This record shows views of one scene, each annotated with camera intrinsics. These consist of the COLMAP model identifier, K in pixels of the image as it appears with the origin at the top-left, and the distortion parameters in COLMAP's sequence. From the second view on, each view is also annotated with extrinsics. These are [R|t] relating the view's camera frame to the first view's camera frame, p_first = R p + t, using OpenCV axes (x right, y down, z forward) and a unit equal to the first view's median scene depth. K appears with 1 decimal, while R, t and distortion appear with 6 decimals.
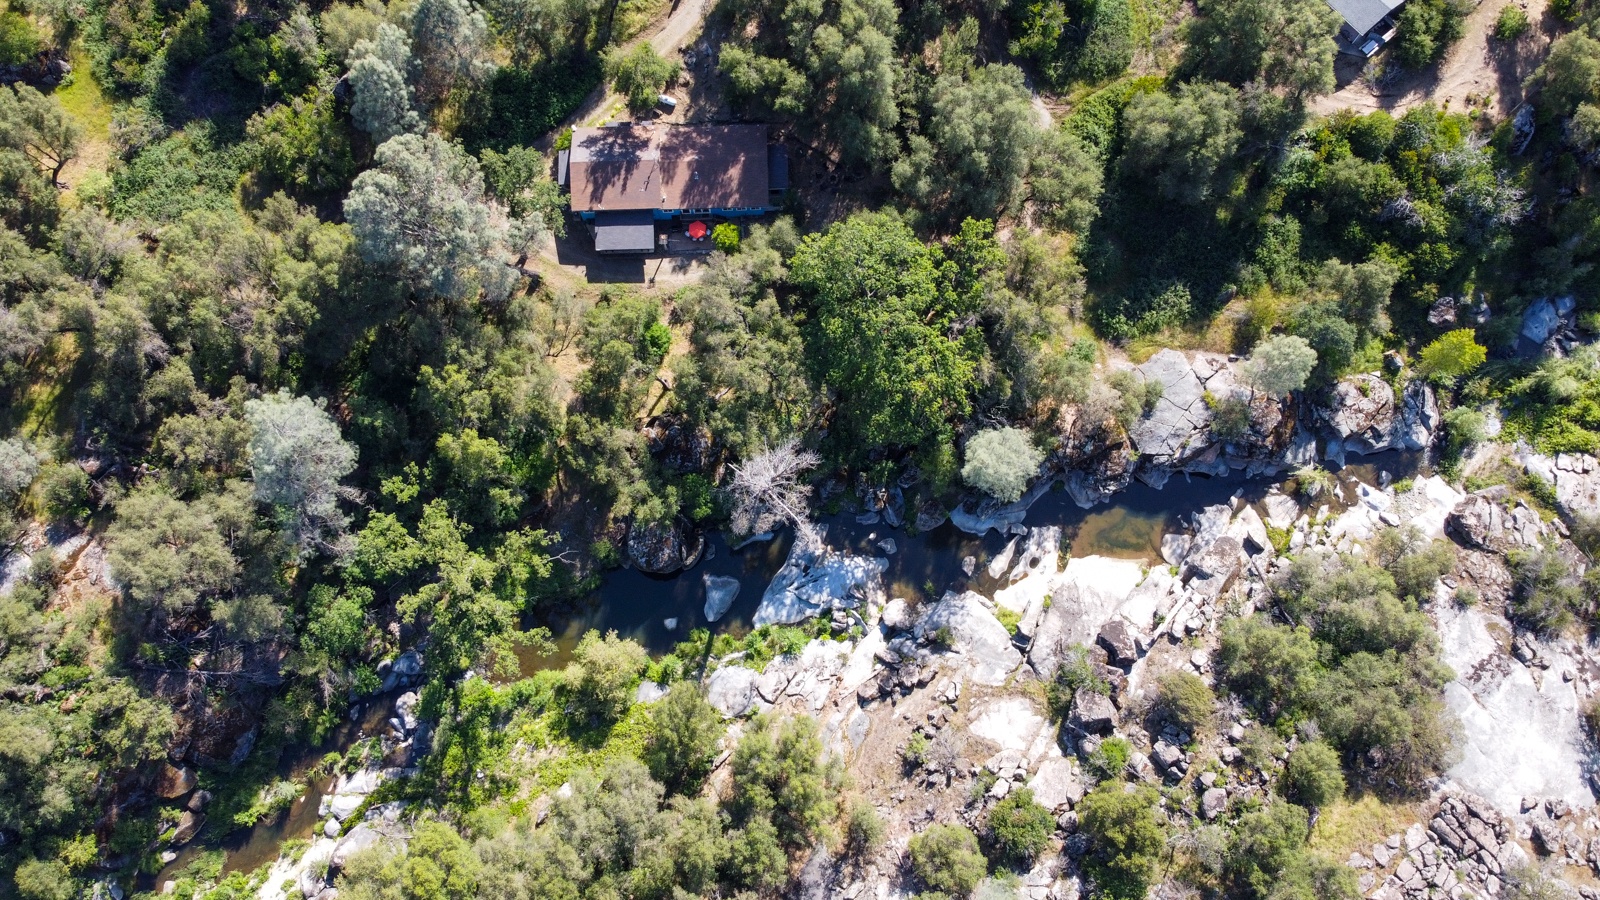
lens RADIAL K [[1252.3, 0, 800.0], [0, 1252.3, 450.0], [0, 0, 1]] dist [-0.041185, 0.010383]
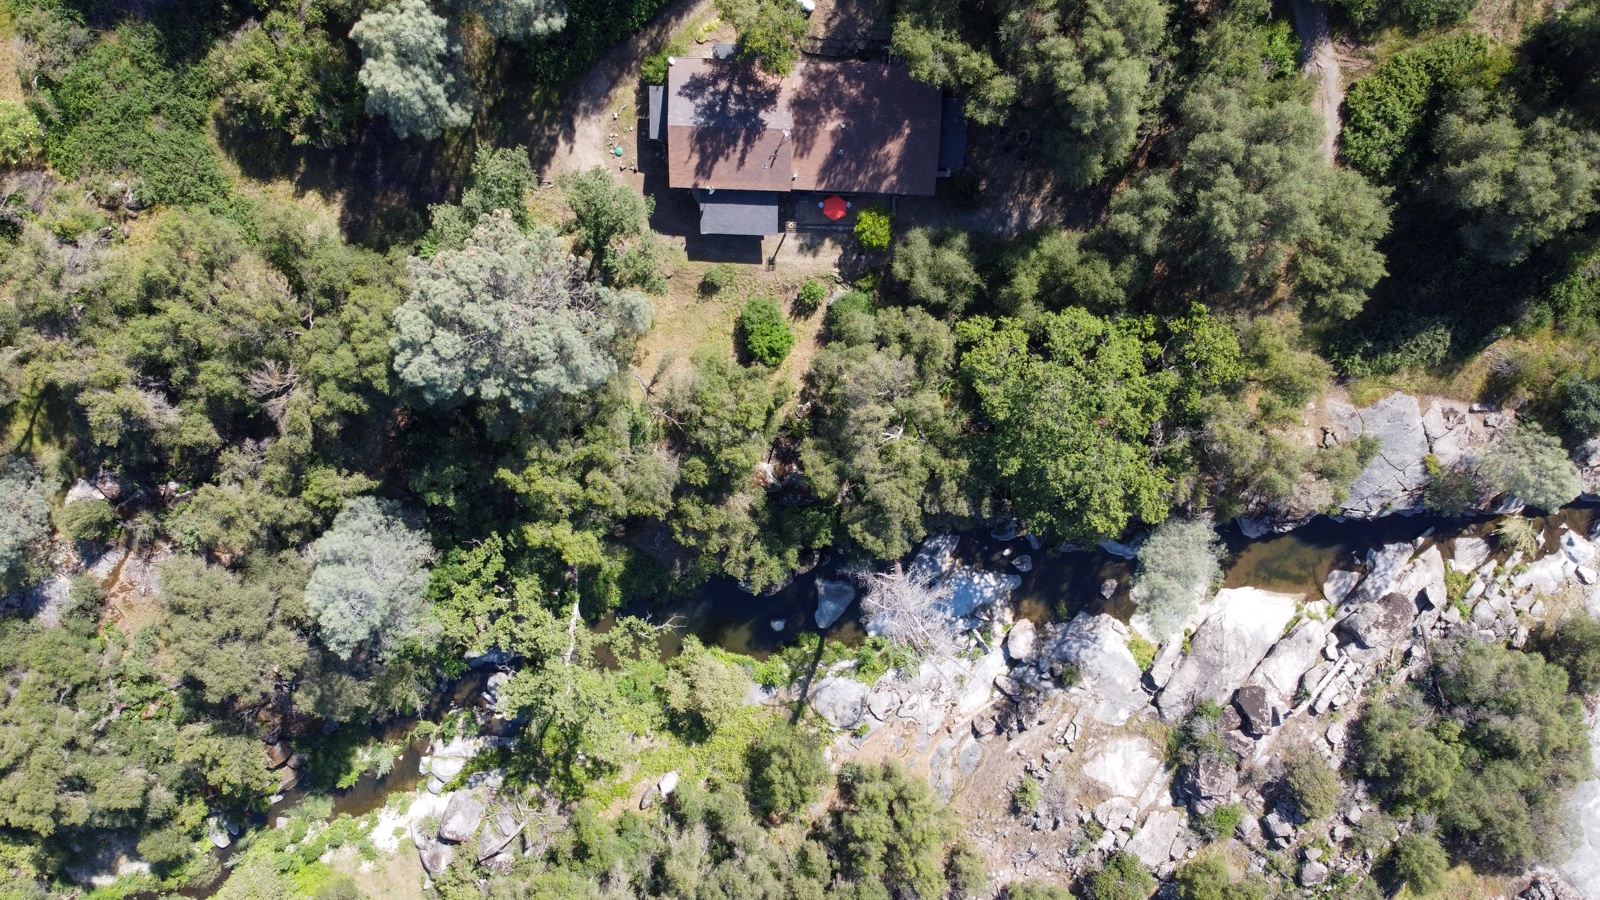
lens RADIAL K [[1312.3, 0, 800.0], [0, 1312.3, 450.0], [0, 0, 1]] dist [-0.029811, 0.005867]
pose [[0.998083, 0.059100, 0.018378, -0.113041], [-0.059172, 0.824117, 0.563320, -0.517576], [0.018147, -0.563328, 0.826034, 0.272559]]
